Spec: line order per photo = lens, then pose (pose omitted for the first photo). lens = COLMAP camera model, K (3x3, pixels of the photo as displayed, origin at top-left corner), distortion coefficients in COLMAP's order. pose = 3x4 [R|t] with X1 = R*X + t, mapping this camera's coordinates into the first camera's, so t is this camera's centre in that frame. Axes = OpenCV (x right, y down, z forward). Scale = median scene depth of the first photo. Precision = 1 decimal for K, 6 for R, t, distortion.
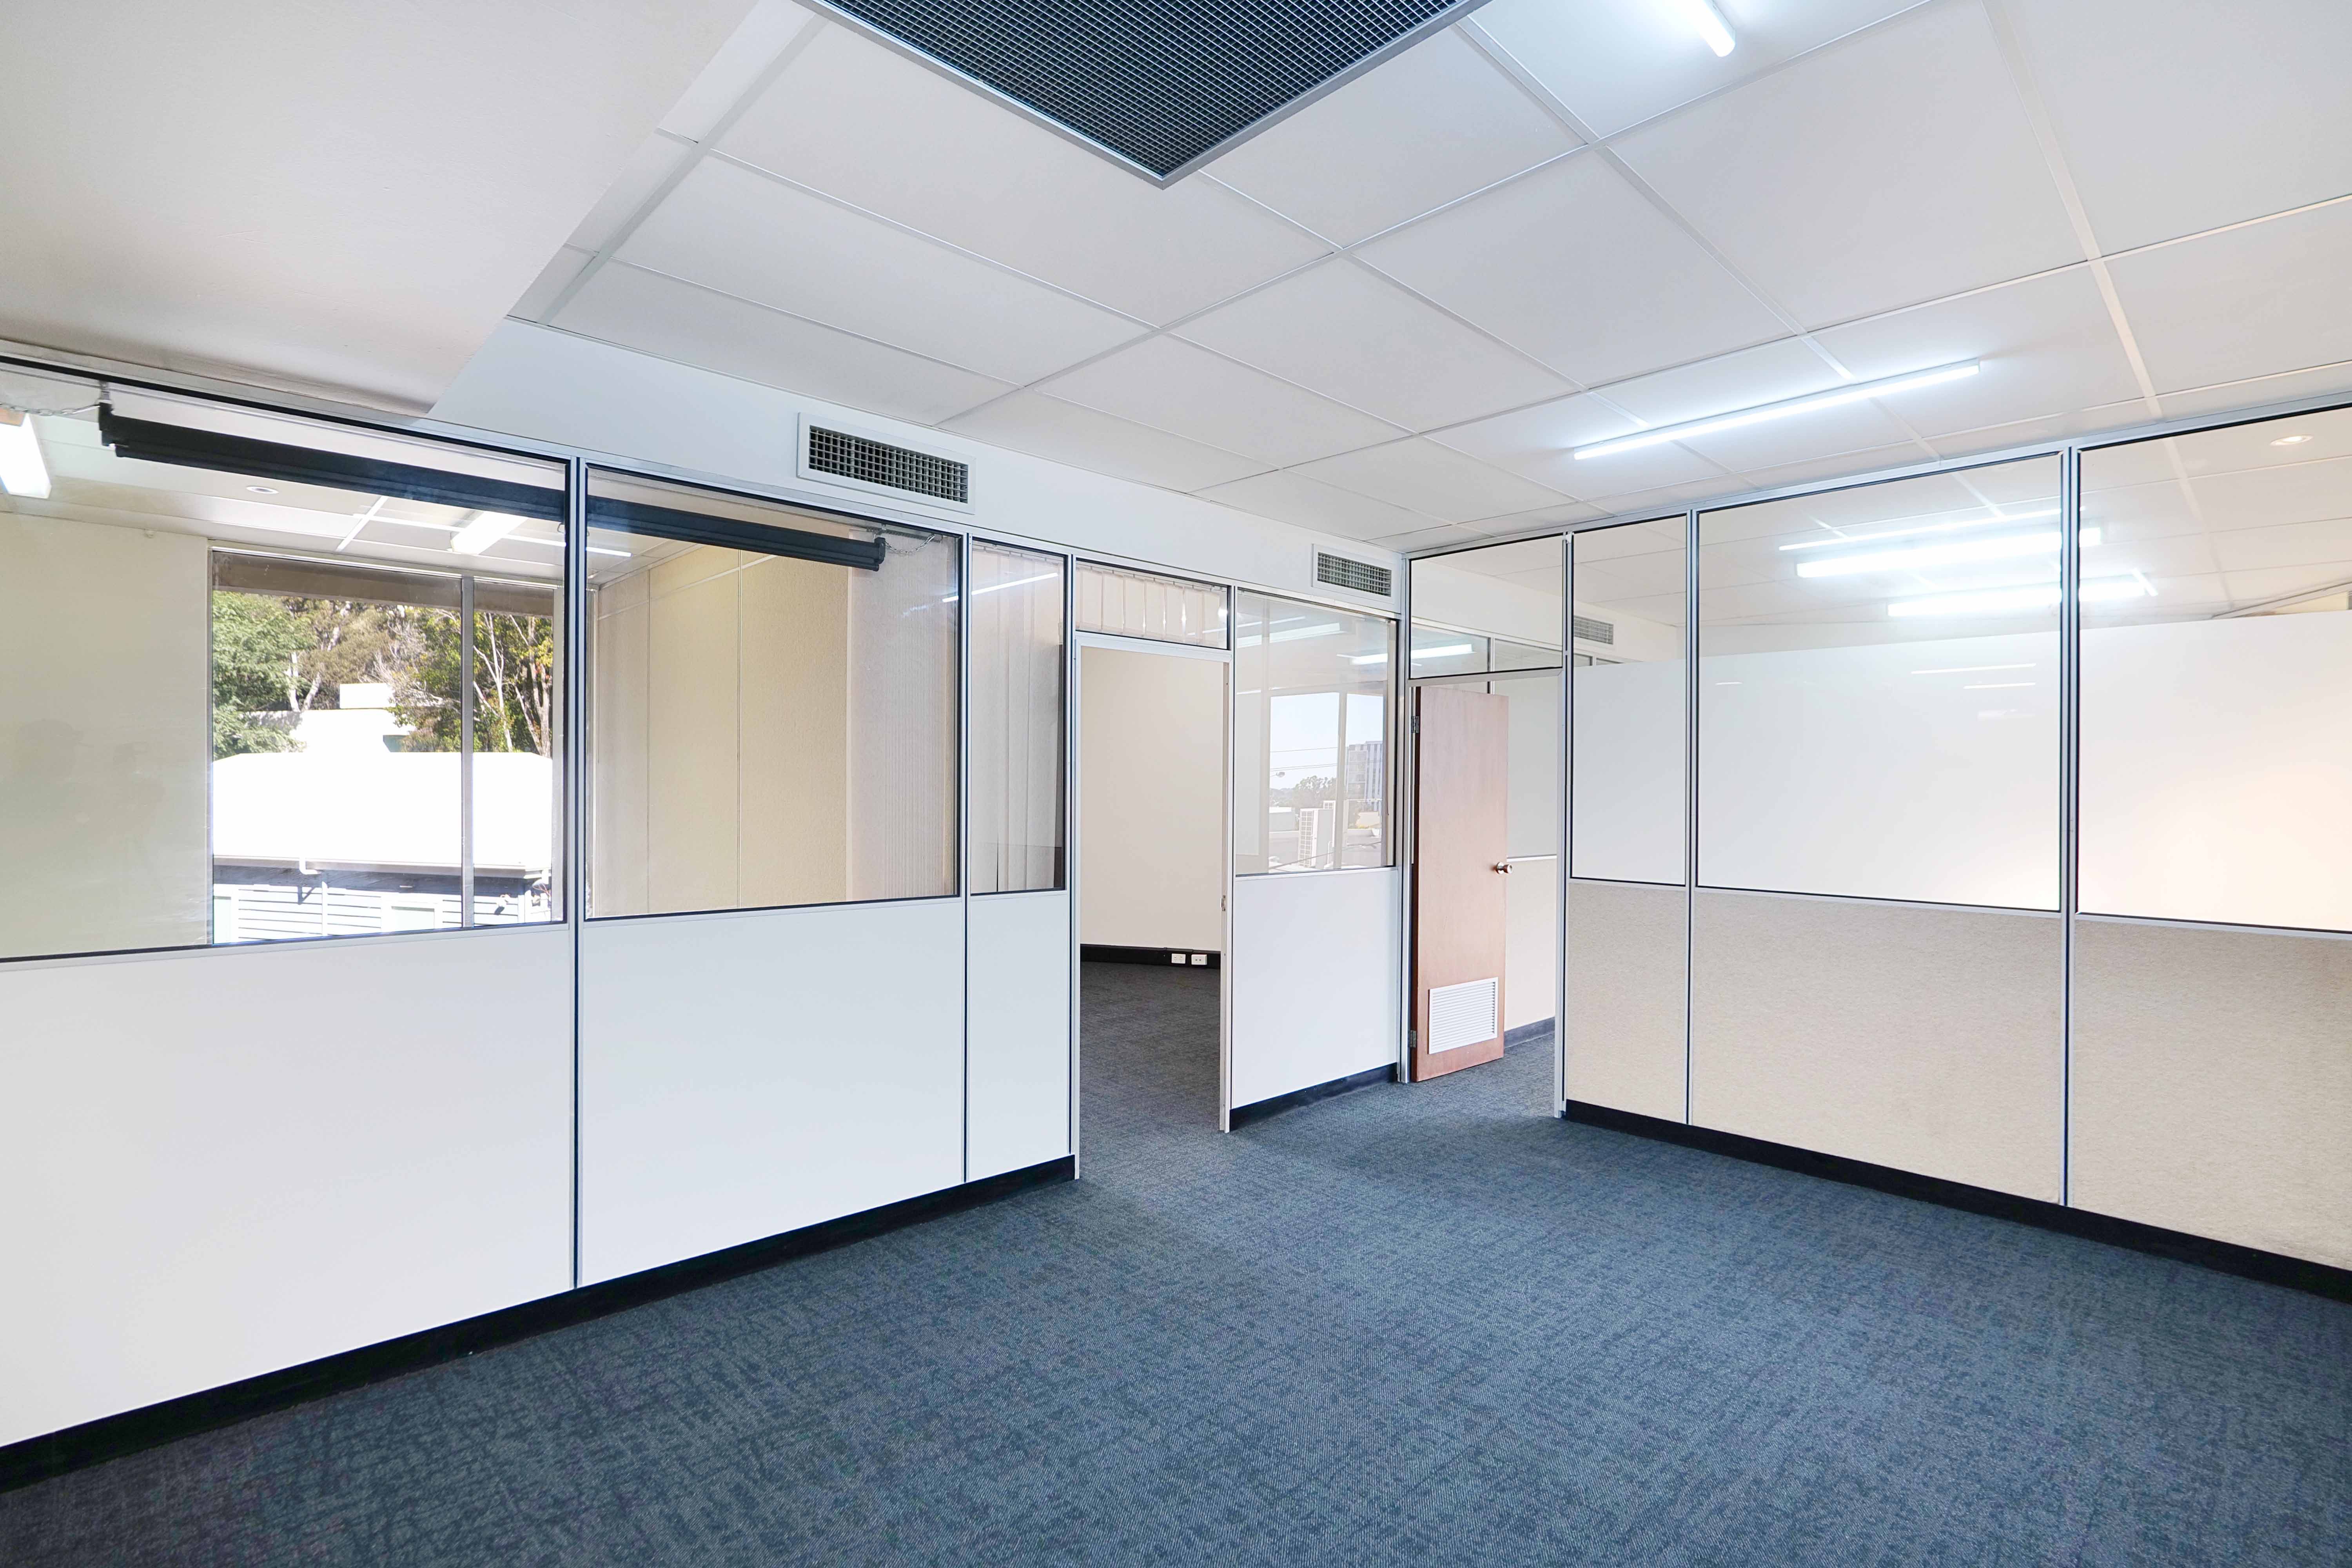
lens RADIAL K [[1122.1, 0, 1181.3], [0, 1122.1, 790.1], [0, 0, 1]] dist [-0.015929, 0.013899]
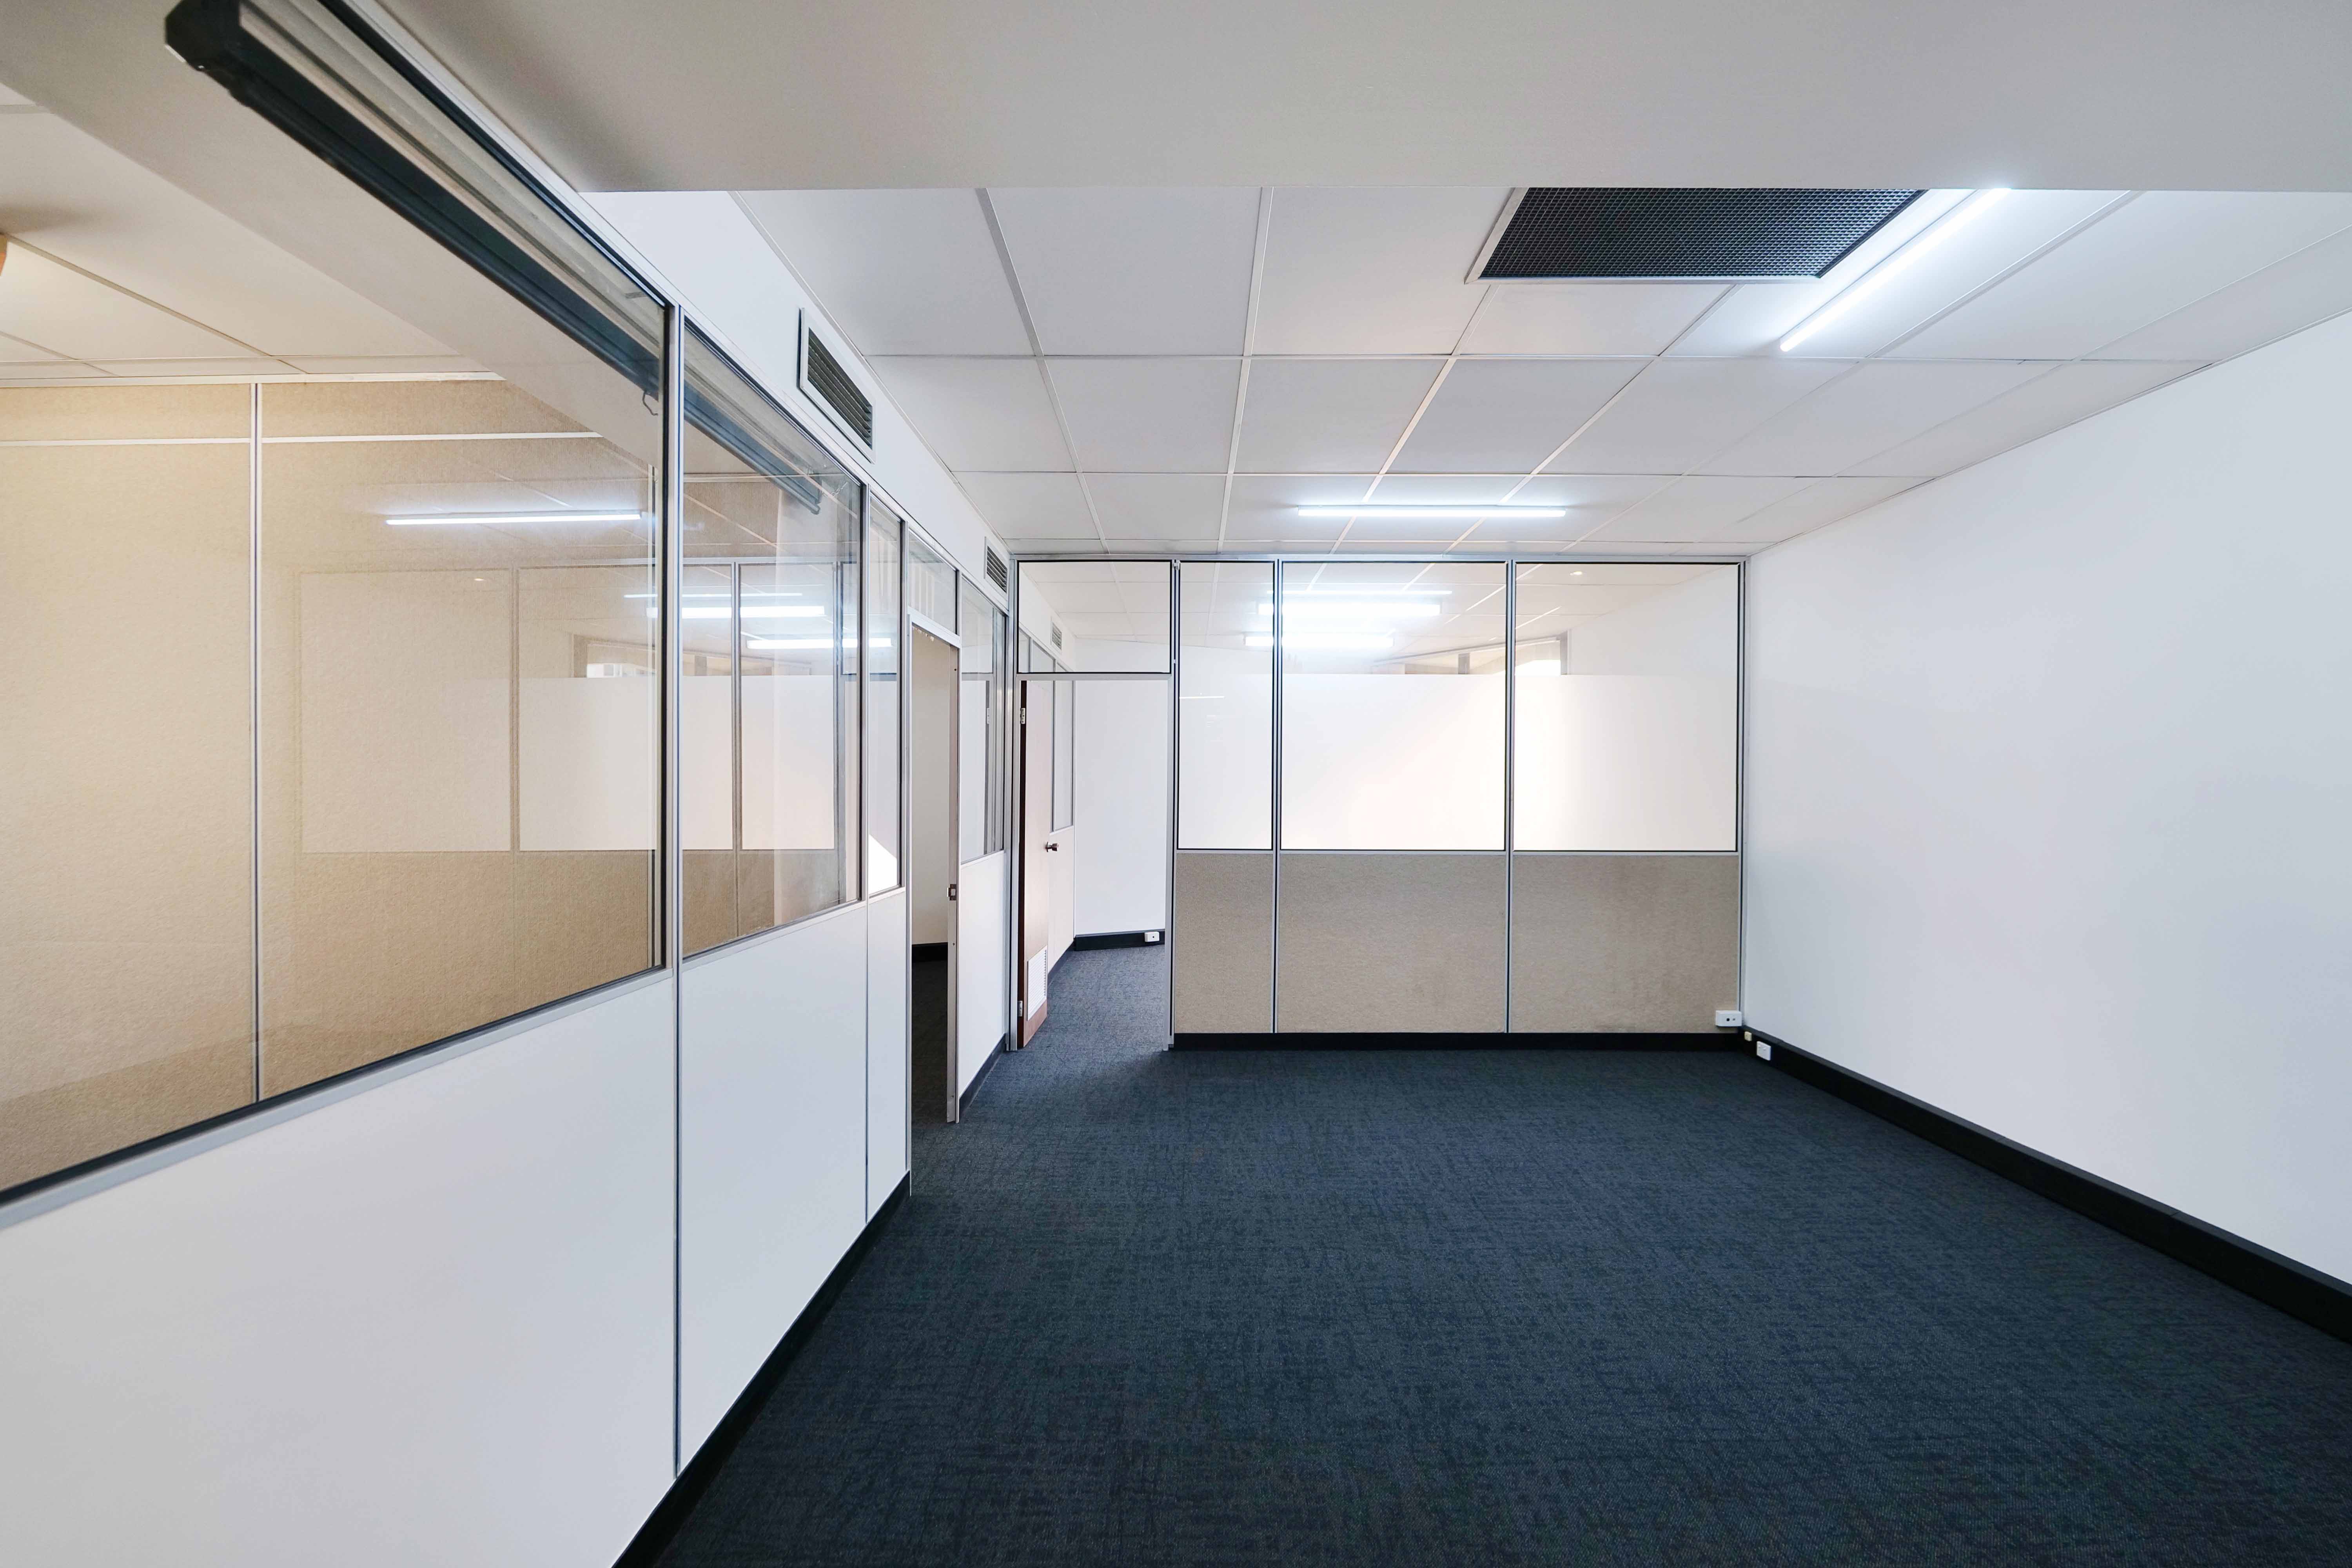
lens RADIAL K [[1101.3, 0, 1190.6], [0, 1101.3, 795.2], [0, 0, 1]] dist [-0.010781, 0.000635]
pose [[0.694808, -0.016132, 0.719014, -0.729881], [0.004921, 0.999832, 0.017677, -0.000259], [-0.719178, -0.008744, 0.694771, 0.254096]]
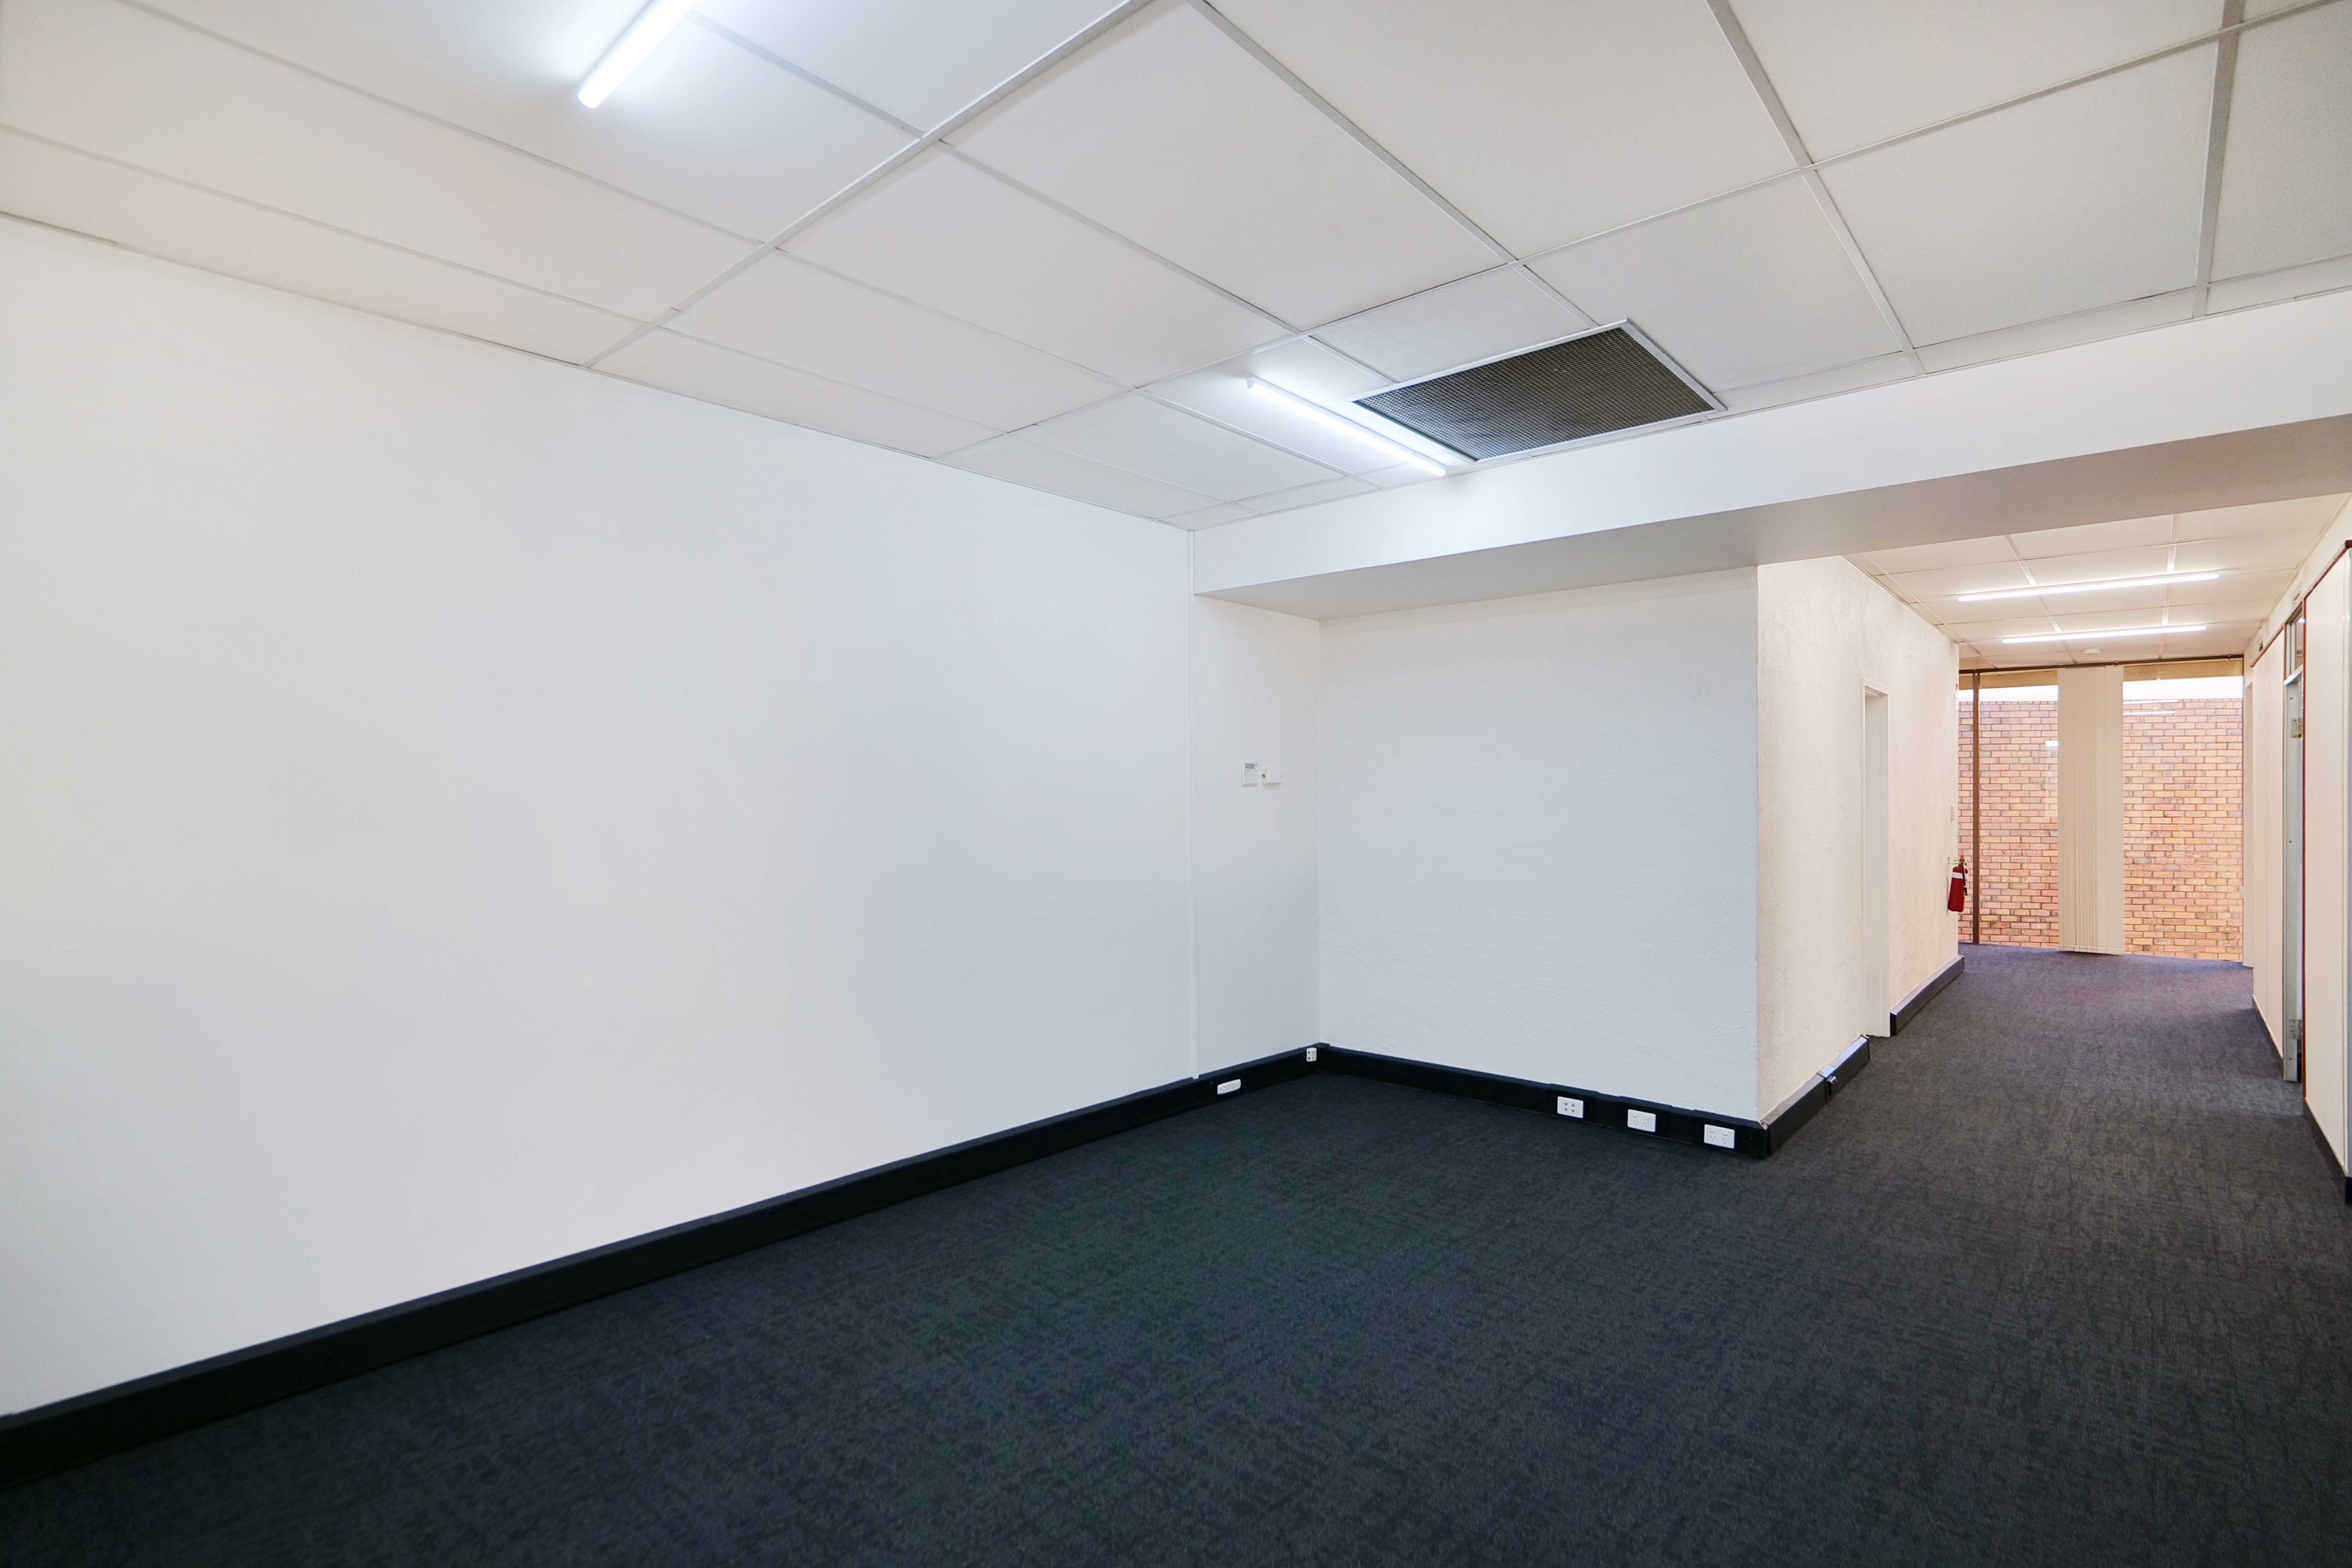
lens RADIAL K [[1101.3, 0, 1190.6], [0, 1101.3, 795.2], [0, 0, 1]] dist [-0.010781, 0.000635]
pose [[-0.996022, -0.016066, -0.087646, 0.395423], [-0.015369, 0.999845, -0.008622, 0.015294], [0.087771, -0.007241, -0.996114, 1.482108]]
